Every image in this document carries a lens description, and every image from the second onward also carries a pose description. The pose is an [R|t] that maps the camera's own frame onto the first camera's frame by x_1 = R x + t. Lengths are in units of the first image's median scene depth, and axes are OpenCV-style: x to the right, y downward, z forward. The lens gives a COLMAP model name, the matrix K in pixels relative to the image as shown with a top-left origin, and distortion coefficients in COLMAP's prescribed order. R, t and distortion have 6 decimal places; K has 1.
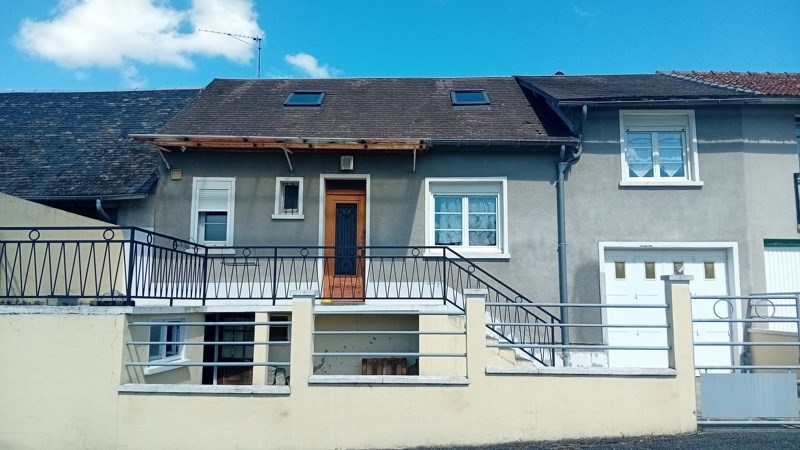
lens RADIAL K [[631.3, 0, 366.7], [0, 631.3, 224.7], [0, 0, 1]] dist [0.090966, -0.190727]
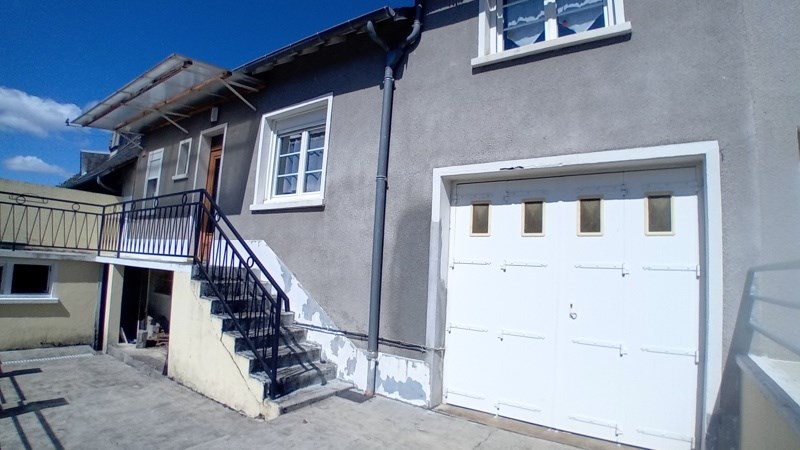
lens RADIAL K [[402.2, 0, 400.0], [0, 402.2, 225.0], [0, 0, 1]] dist [-0.100584, 0.000637]
pose [[0.839760, -0.017012, -0.542691, 0.529367], [0.020551, 0.999789, 0.000459, 0.075993], [0.542568, -0.011538, 0.839932, 0.674682]]
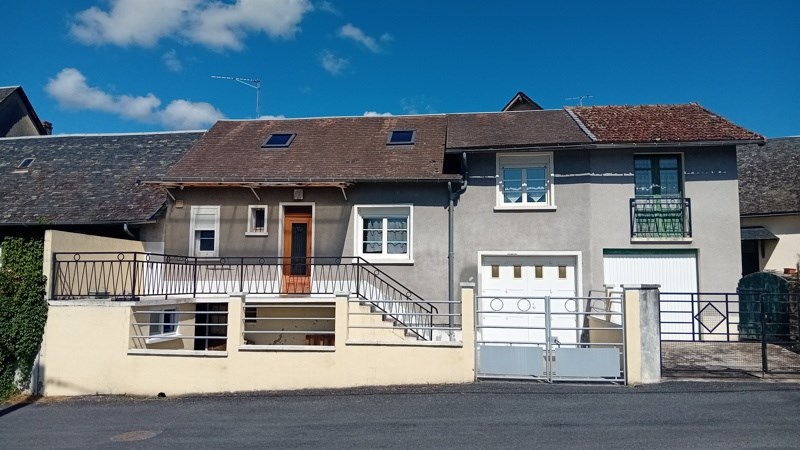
lens RADIAL K [[631.3, 0, 366.7], [0, 631.3, 224.7], [0, 0, 1]] dist [0.090966, -0.190727]
pose [[0.995385, -0.007782, -0.095646, 0.254949], [0.011245, 0.999299, 0.035720, -0.080647], [0.095301, -0.036630, 0.994774, -0.373852]]
